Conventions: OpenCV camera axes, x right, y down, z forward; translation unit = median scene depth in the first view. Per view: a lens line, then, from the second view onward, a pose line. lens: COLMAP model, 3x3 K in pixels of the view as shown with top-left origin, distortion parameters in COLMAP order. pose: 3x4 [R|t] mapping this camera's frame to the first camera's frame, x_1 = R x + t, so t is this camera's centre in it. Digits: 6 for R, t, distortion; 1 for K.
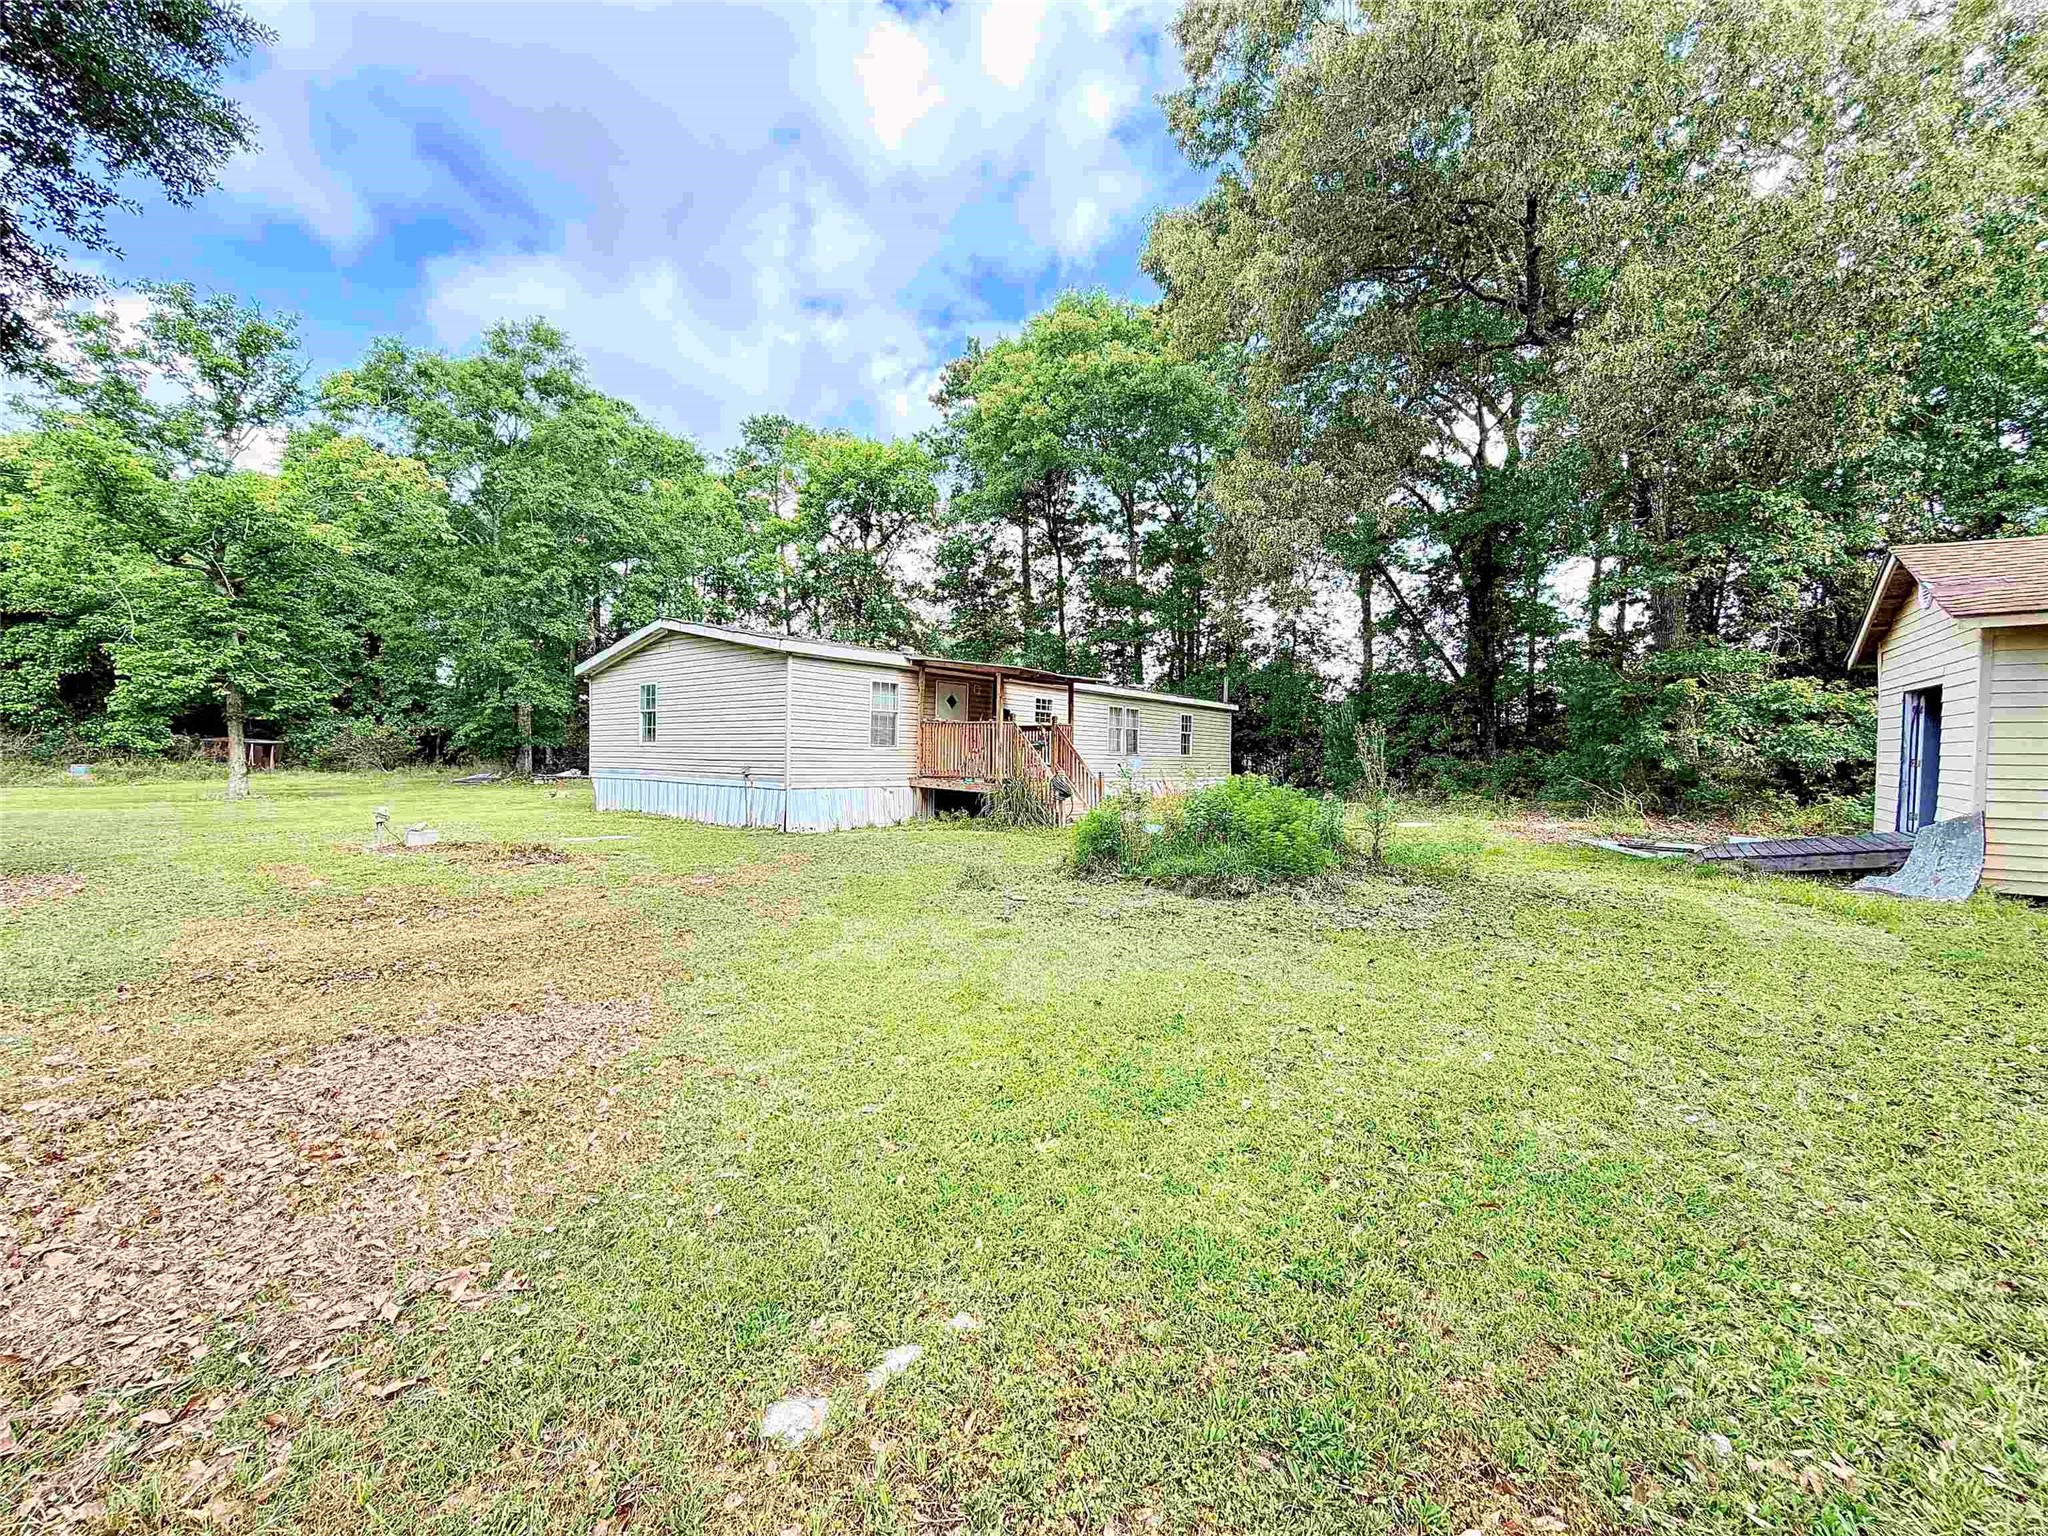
lens RADIAL K [[794.0, 0, 1017.4], [0, 794.0, 779.7], [0, 0, 1]] dist [0.001200, 0.000216]
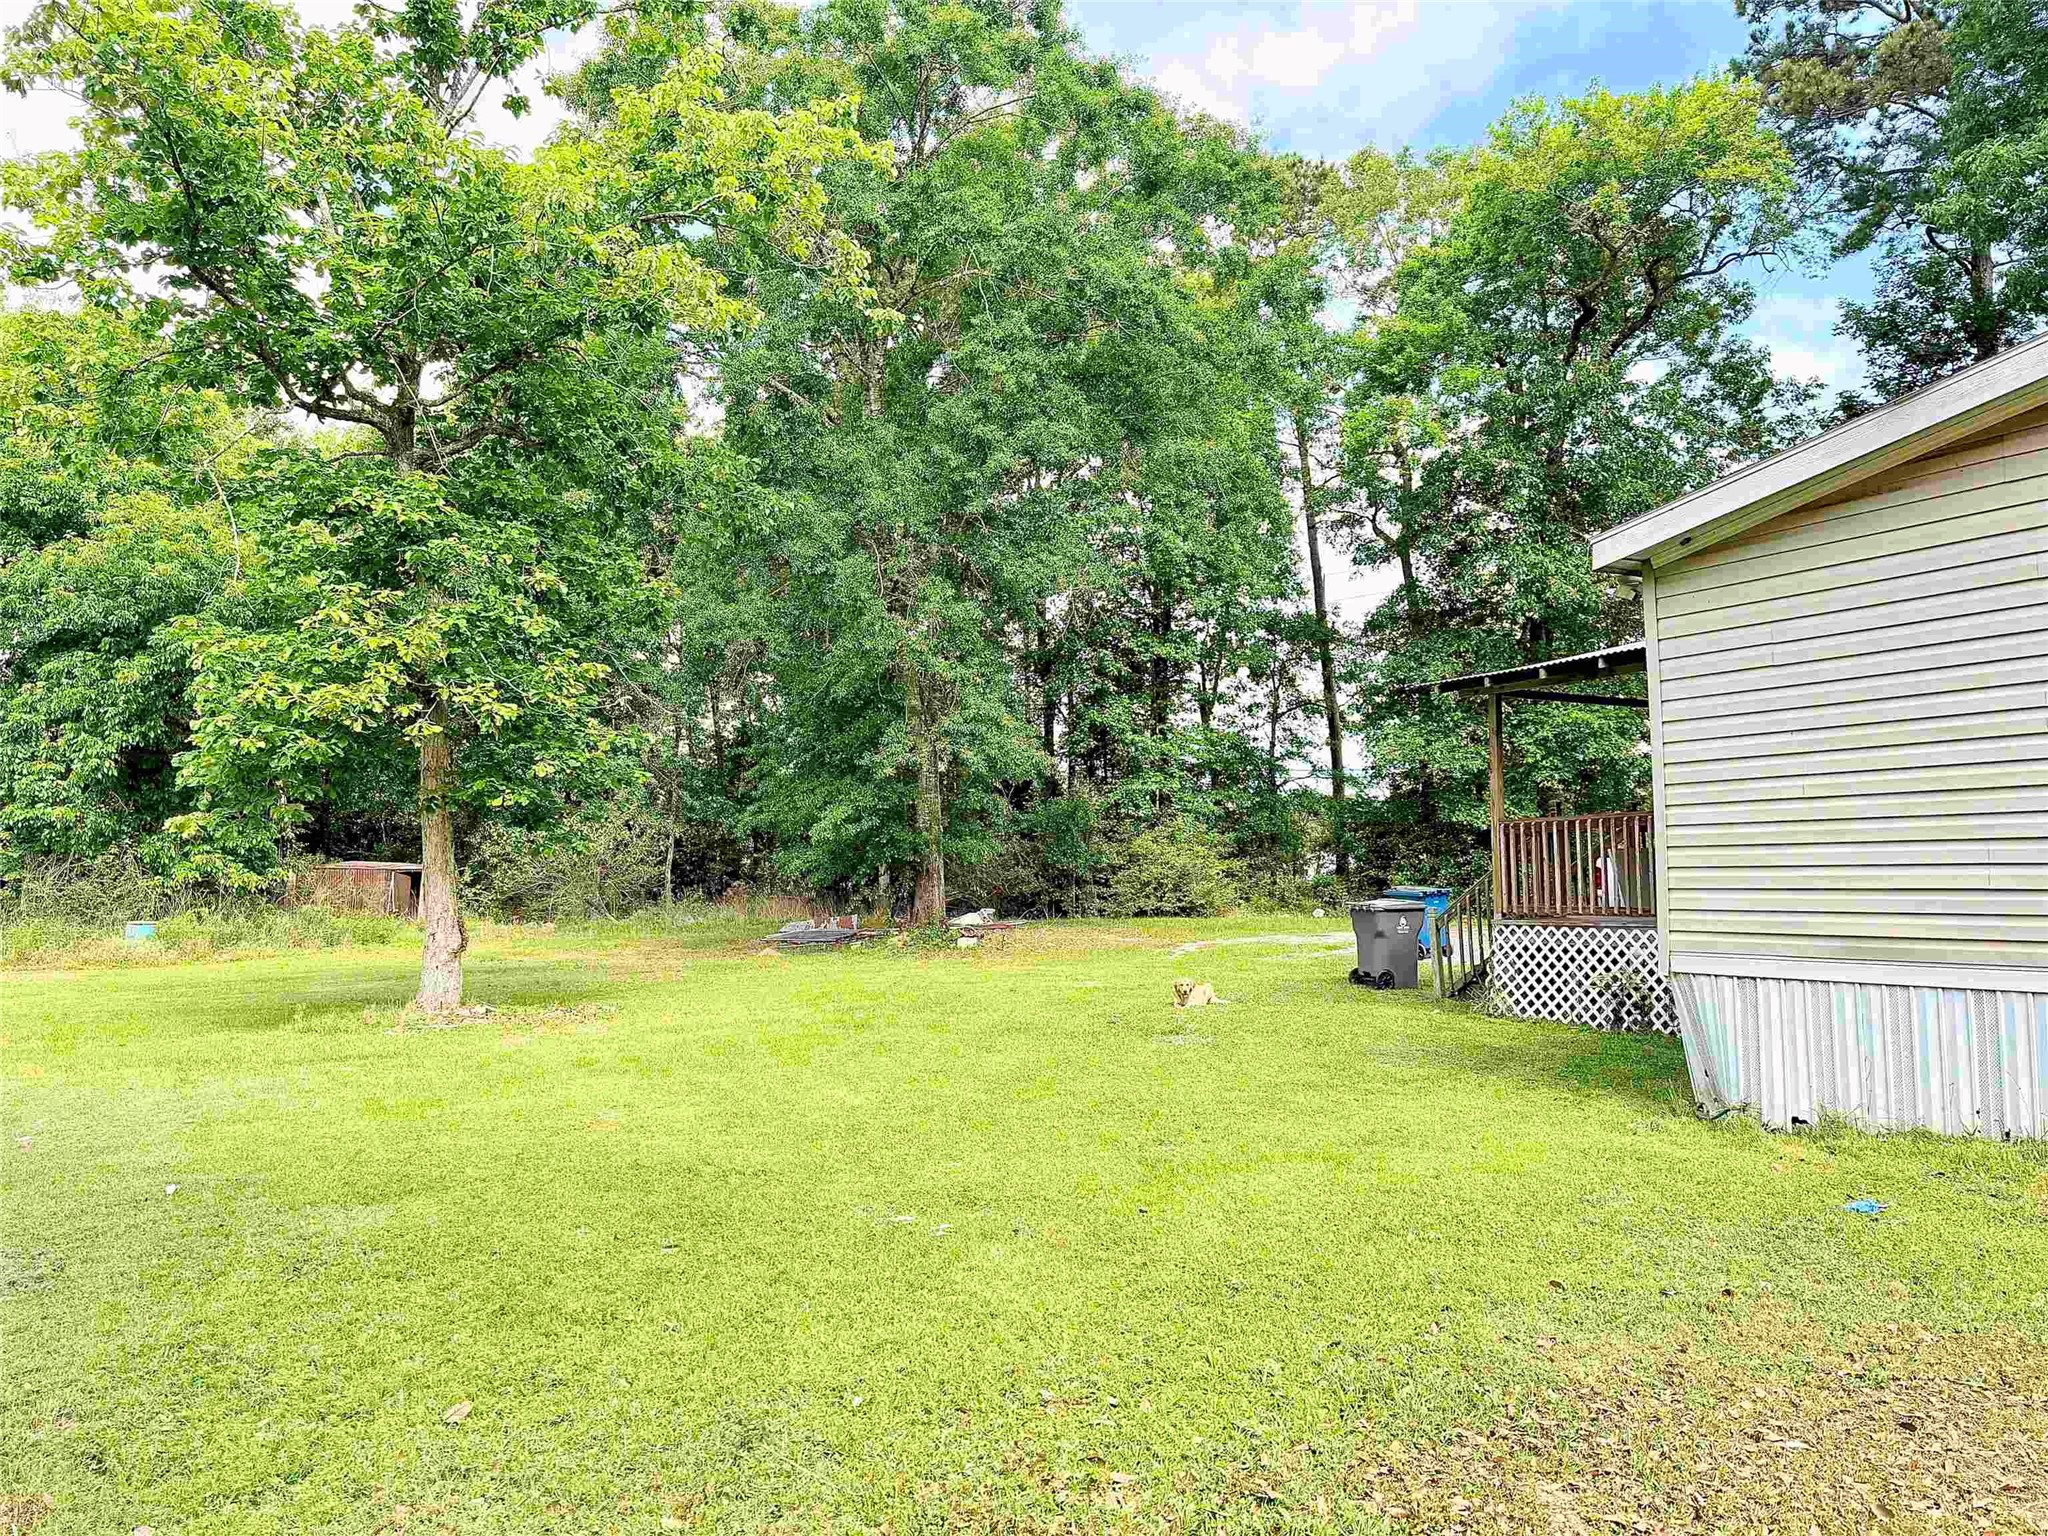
lens RADIAL K [[1408.2, 0, 1033.7], [0, 1408.2, 774.6], [0, 0, 1]] dist [0.049430, -0.002702]
pose [[0.947148, -0.046310, -0.317436, -0.393422], [0.017731, 0.995570, -0.092338, -0.019713], [0.320306, 0.081829, 0.943773, 0.355834]]
